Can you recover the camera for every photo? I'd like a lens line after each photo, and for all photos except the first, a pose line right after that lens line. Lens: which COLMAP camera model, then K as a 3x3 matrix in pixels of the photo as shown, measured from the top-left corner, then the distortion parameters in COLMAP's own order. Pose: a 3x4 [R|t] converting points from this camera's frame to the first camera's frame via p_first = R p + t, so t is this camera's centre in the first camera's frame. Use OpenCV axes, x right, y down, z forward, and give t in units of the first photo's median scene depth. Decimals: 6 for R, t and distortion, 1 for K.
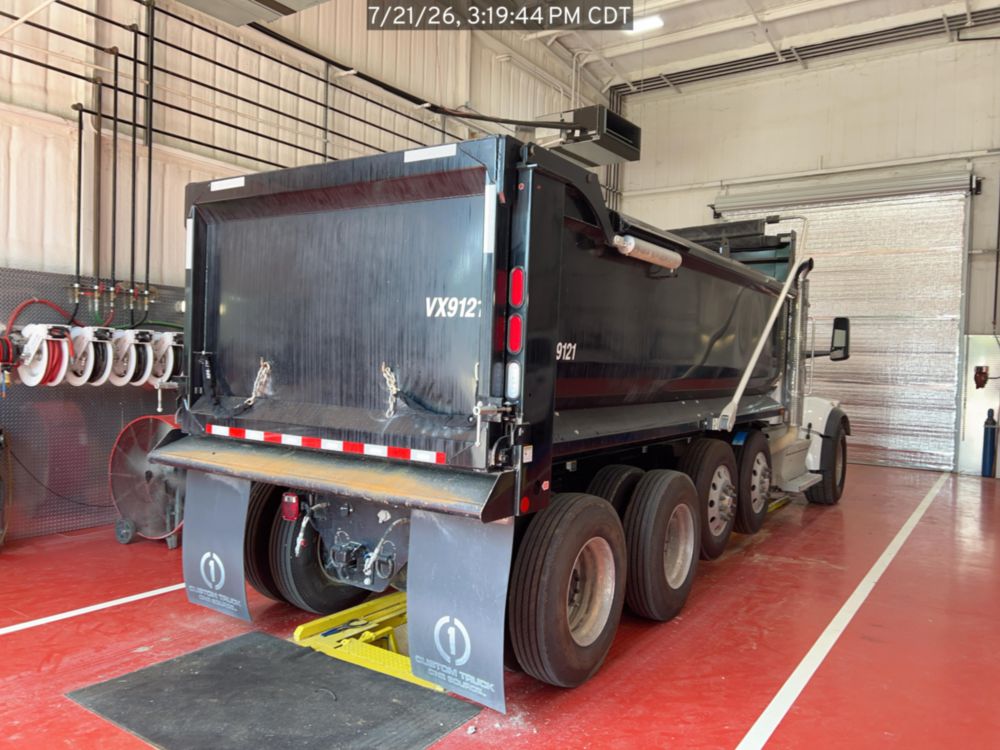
lens RADIAL K [[748.8, 0, 500.0], [0, 748.8, 375.0], [0, 0, 1]] dist [0.098862, -0.001024]
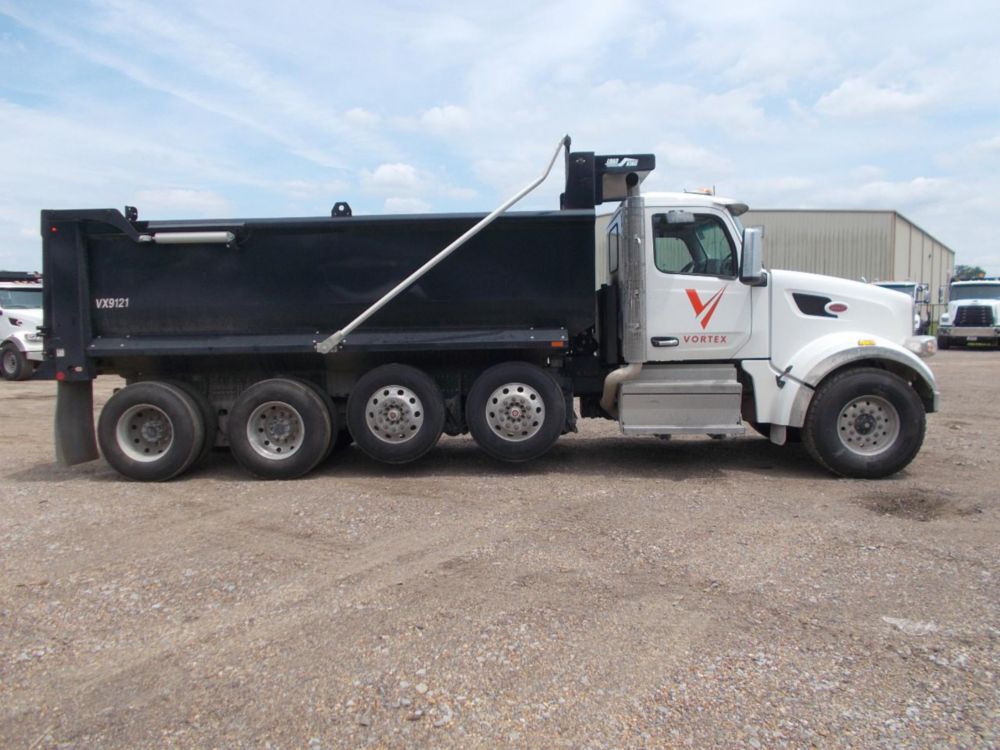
lens RADIAL K [[760.2, 0, 500.0], [0, 760.2, 375.0], [0, 0, 1]] dist [-0.012450, -0.008797]
pose [[0.531150, 0.017090, -0.847106, 2.200254], [0.018958, 0.999307, 0.032047, 0.106602], [0.847066, -0.033081, 0.530457, 0.784885]]
